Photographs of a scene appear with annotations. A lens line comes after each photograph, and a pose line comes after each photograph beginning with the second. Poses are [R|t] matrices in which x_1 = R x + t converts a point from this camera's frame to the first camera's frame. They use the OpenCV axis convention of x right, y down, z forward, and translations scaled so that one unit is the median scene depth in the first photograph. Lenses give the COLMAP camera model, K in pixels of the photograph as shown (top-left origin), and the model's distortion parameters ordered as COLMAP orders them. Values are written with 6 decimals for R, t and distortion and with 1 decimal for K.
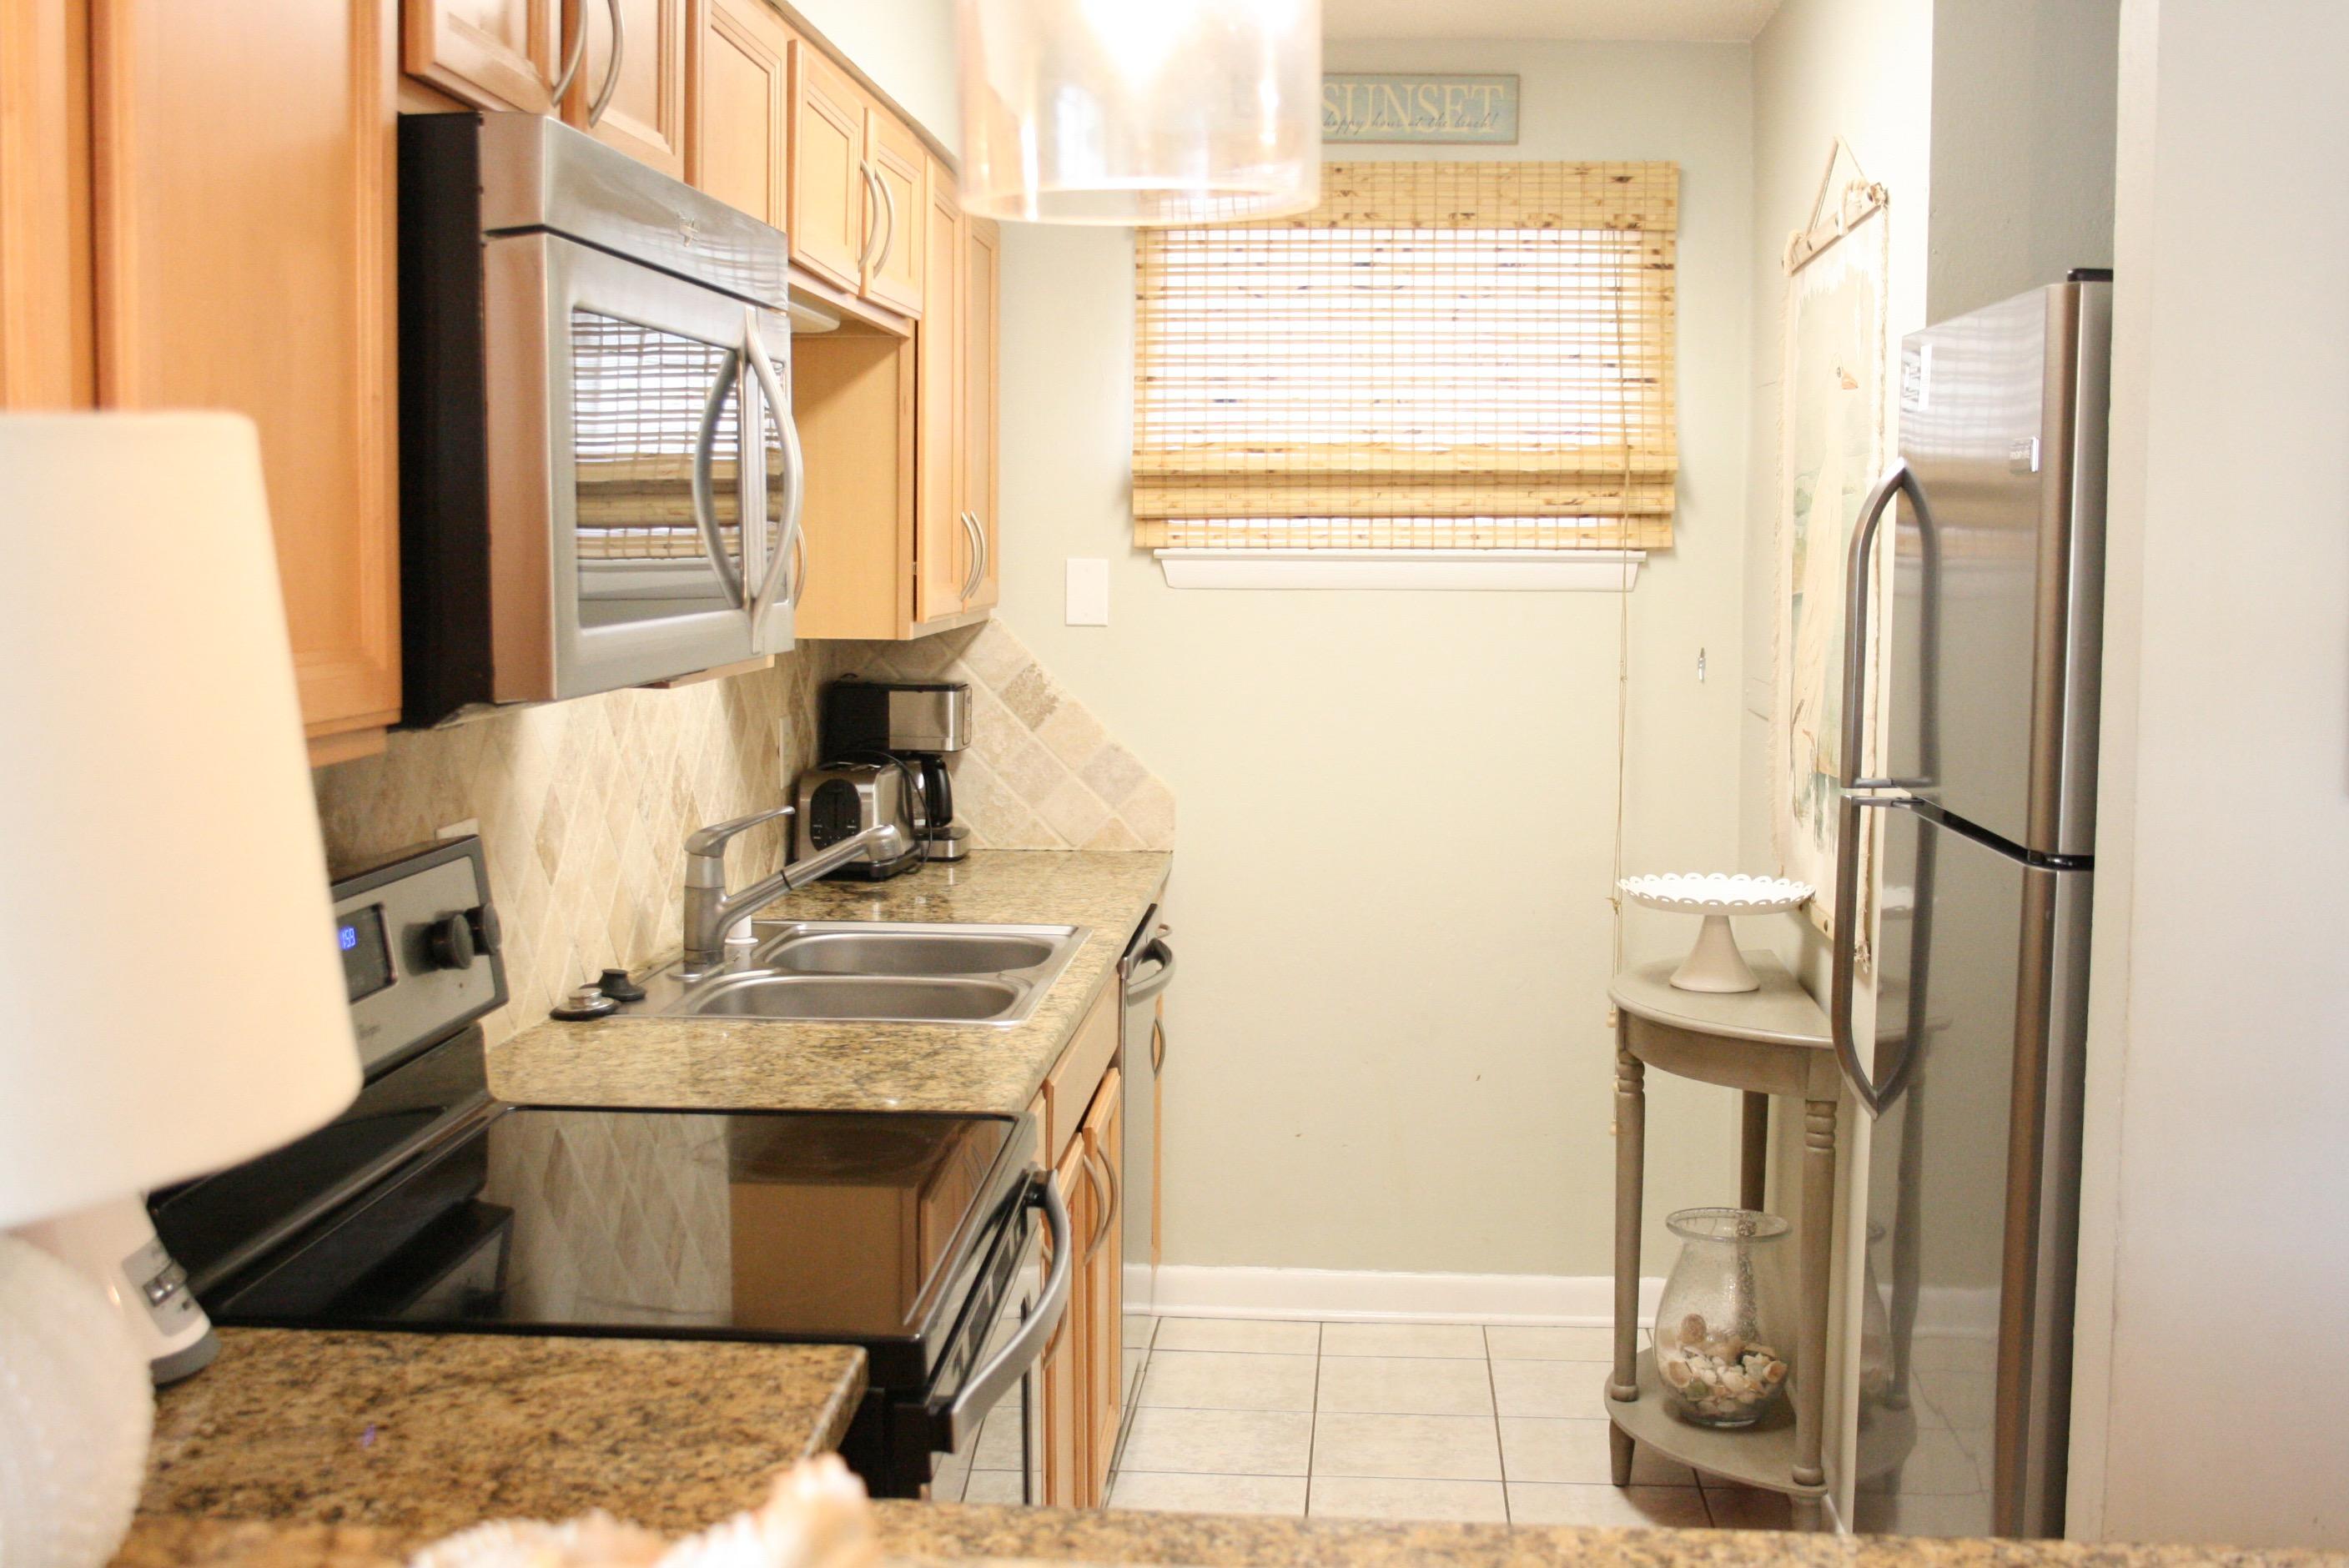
lens RADIAL K [[2703.0, 0, 1173.6], [0, 2703.0, 782.4], [0, 0, 1]] dist [-0.005327, 0.000000]
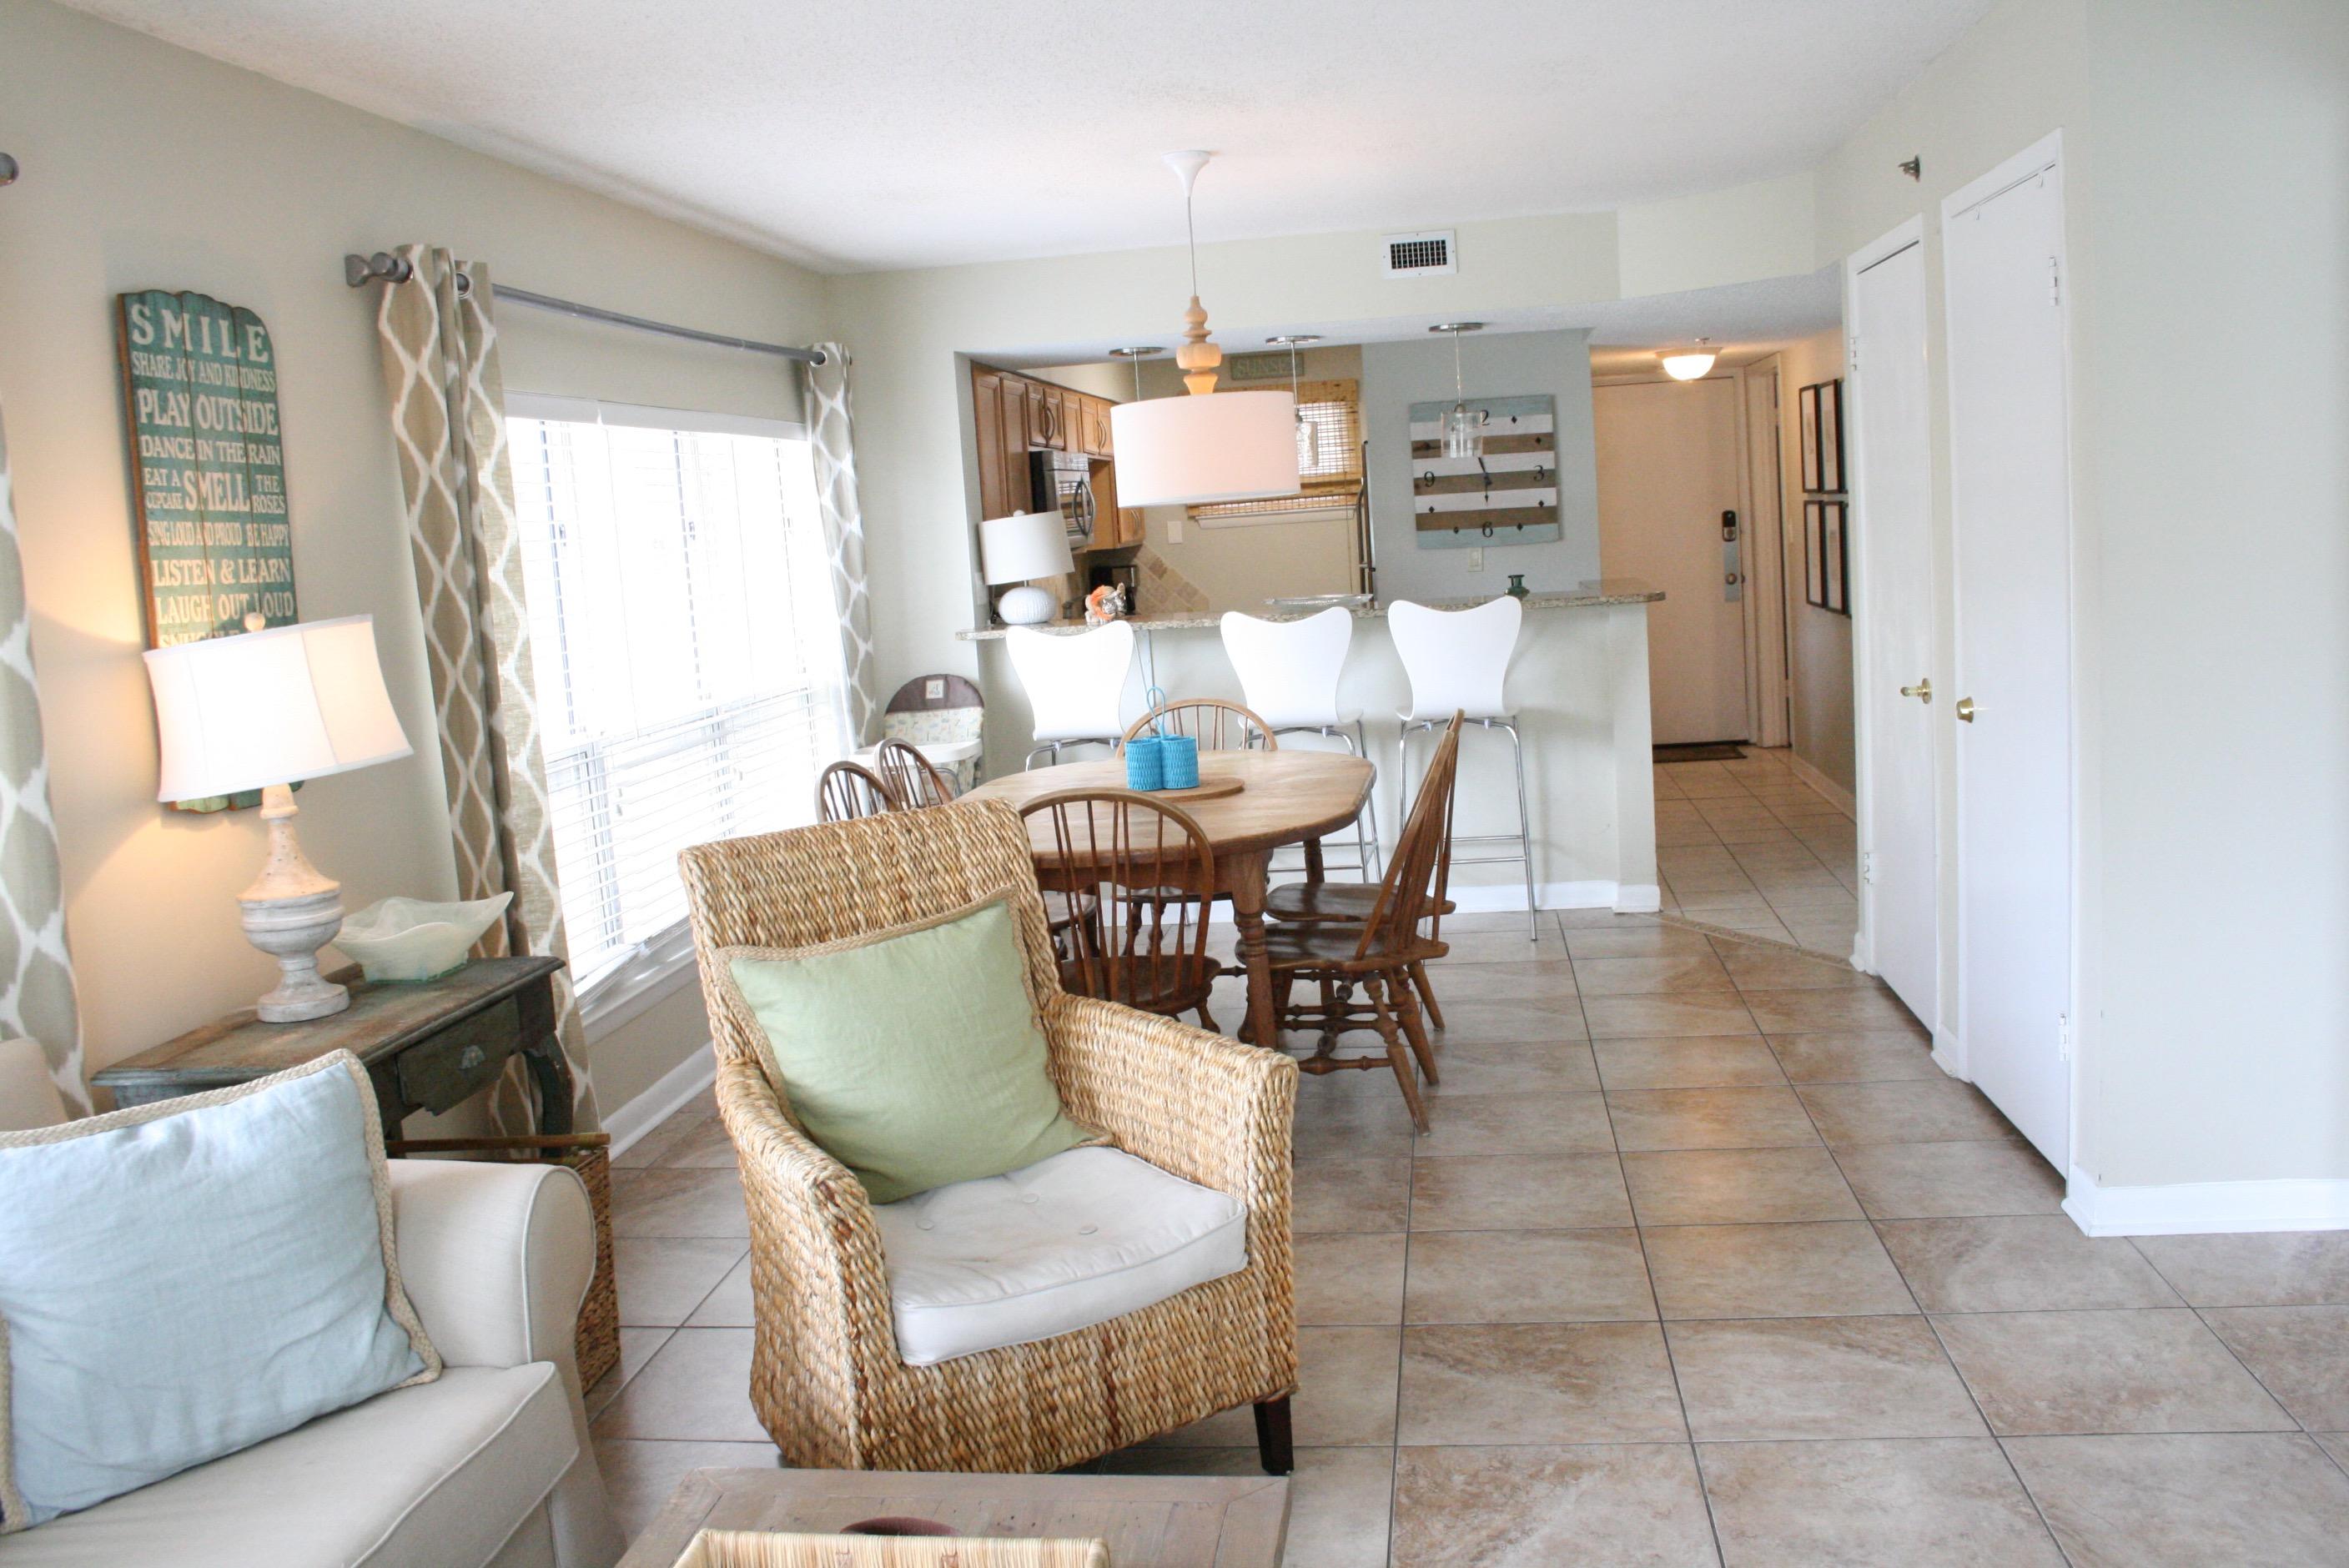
lens RADIAL K [[1949.8, 0, 1174.4], [0, 1949.8, 780.9], [0, 0, 1]] dist [-0.095972, 0.002274]
pose [[0.995399, -0.064838, -0.070546, 0.108620], [0.067779, 0.996893, 0.040135, 0.125399], [0.067725, -0.044732, 0.996701, -1.246834]]
